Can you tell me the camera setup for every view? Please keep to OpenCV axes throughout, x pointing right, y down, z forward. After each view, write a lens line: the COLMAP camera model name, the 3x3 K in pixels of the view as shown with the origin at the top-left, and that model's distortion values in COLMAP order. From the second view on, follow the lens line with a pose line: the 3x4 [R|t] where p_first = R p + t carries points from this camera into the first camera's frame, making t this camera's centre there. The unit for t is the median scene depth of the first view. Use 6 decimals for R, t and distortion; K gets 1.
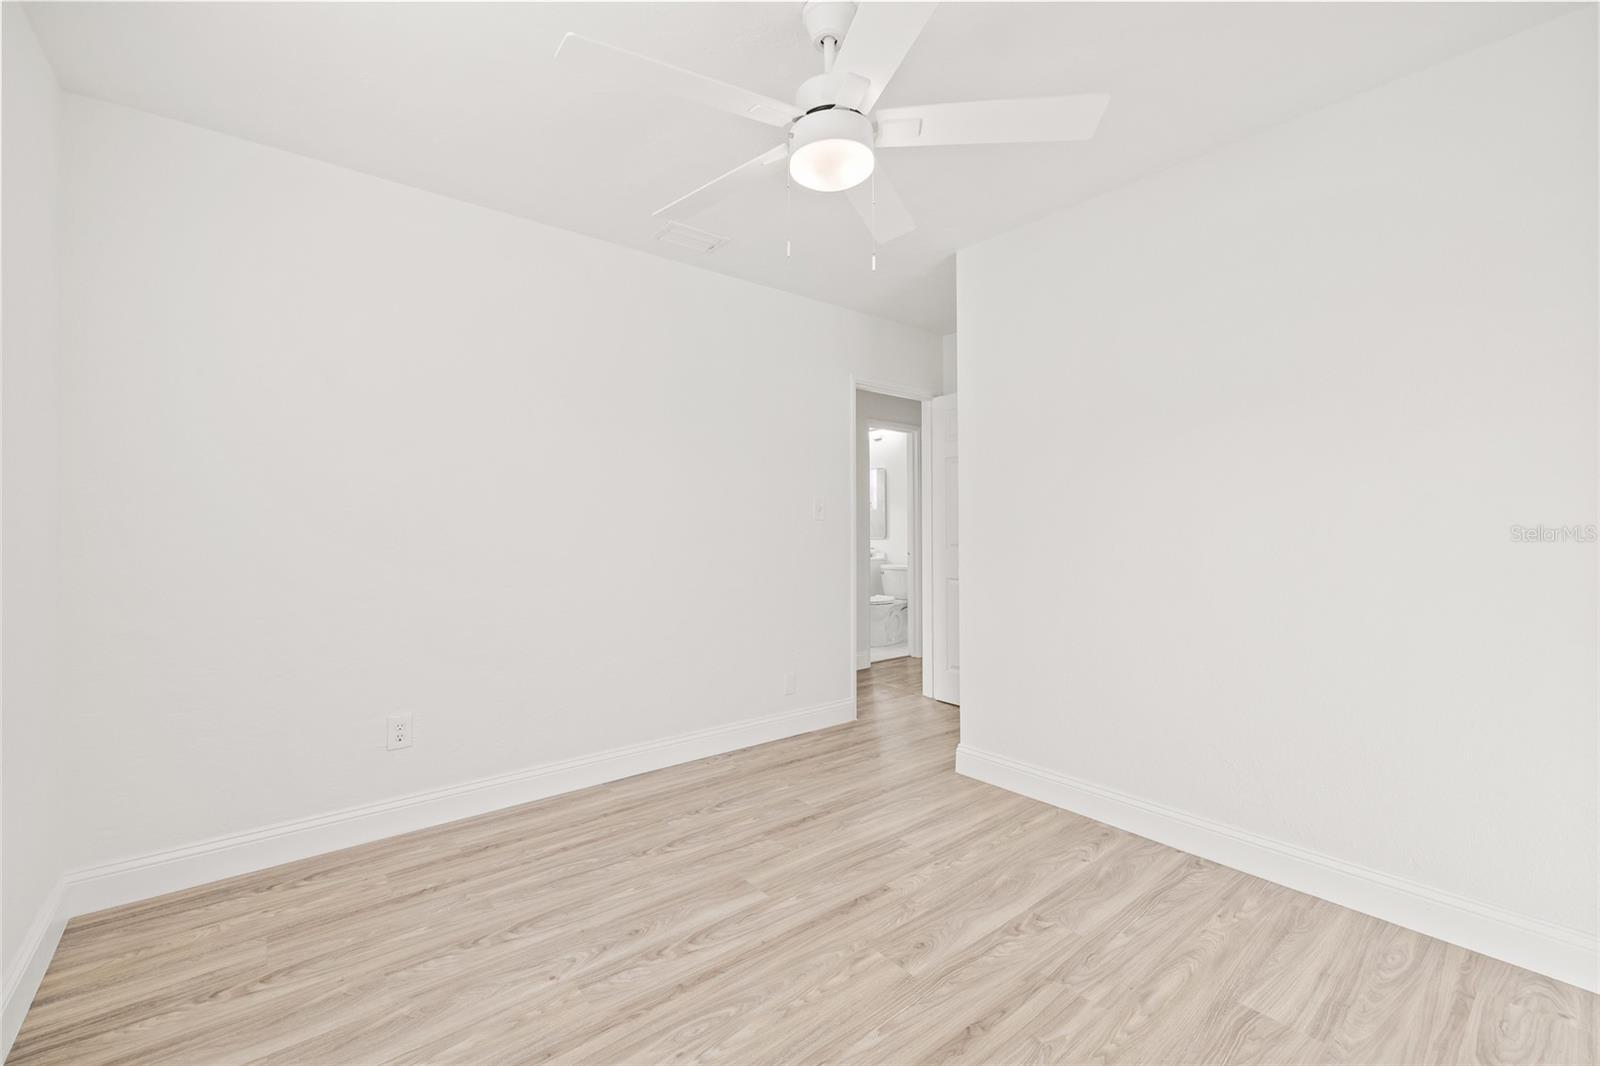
lens RADIAL K [[669.9, 0, 800.1], [0, 669.9, 533.3], [0, 0, 1]] dist [0.000865, 0.000353]
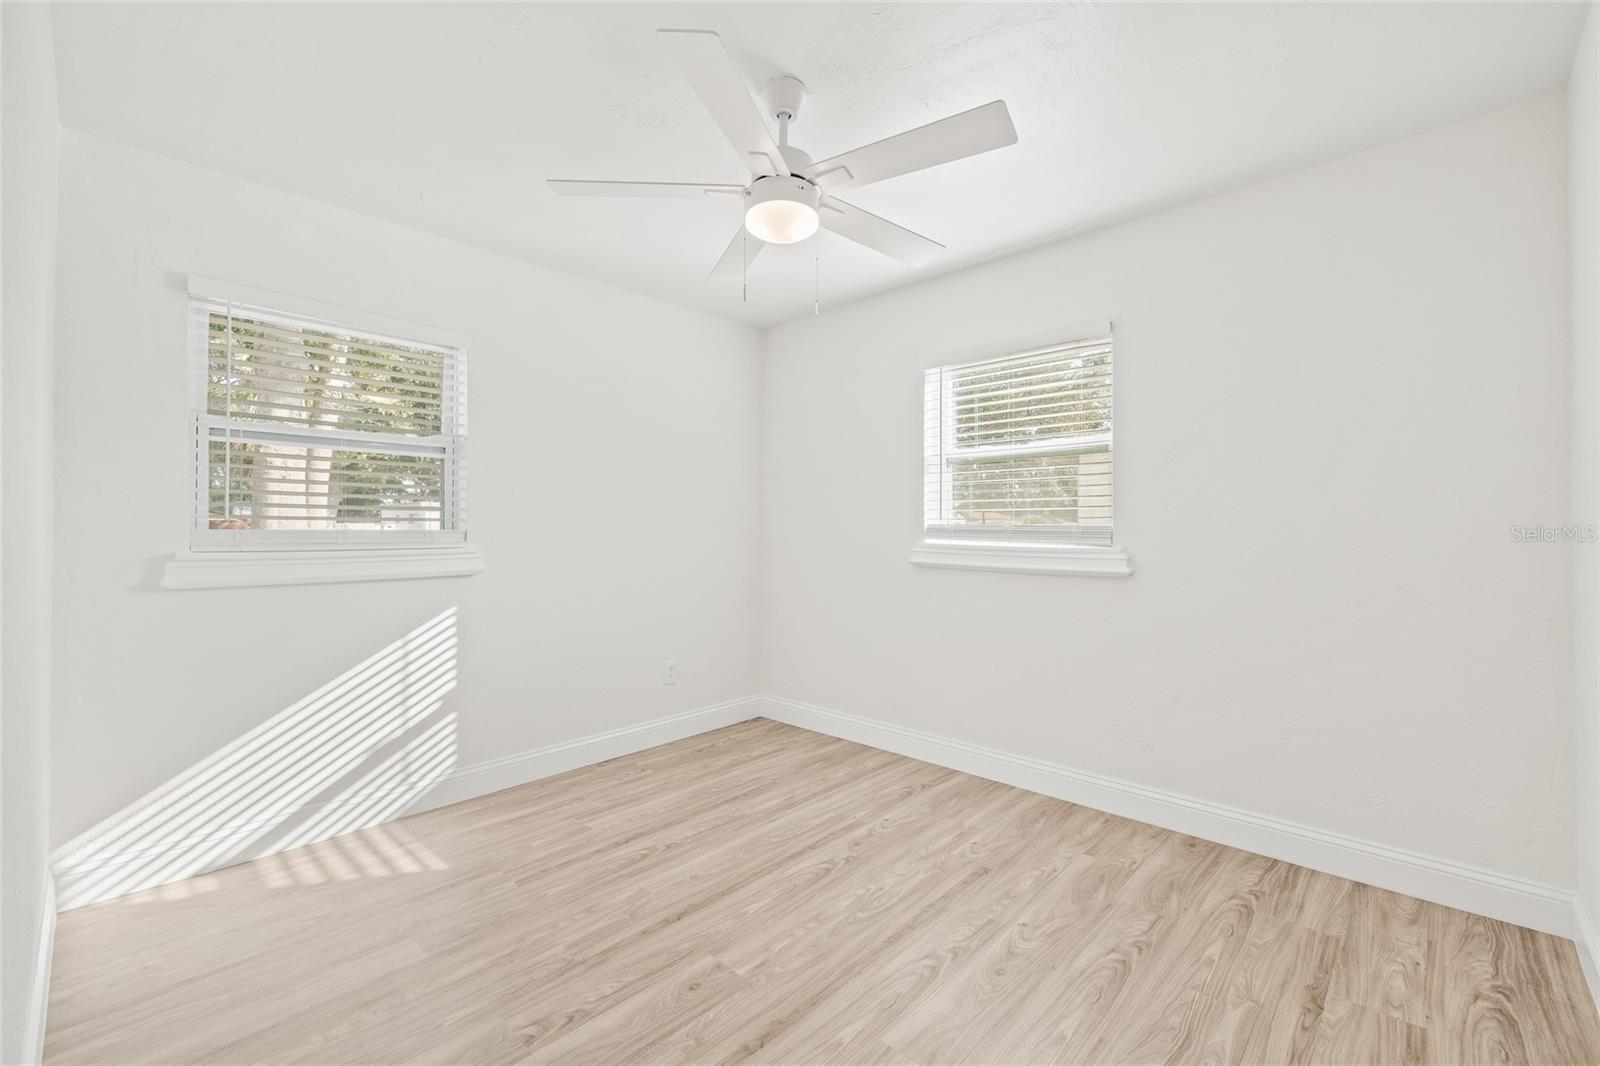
lens RADIAL K [[669.9, 0, 795.8], [0, 669.9, 530.0], [0, 0, 1]] dist [0.000865, 0.000353]
pose [[-0.992523, 0.000364, -0.122057, 0.153666], [-0.000176, 0.999990, 0.004417, -0.025029], [0.122057, 0.004406, -0.992513, 1.952082]]
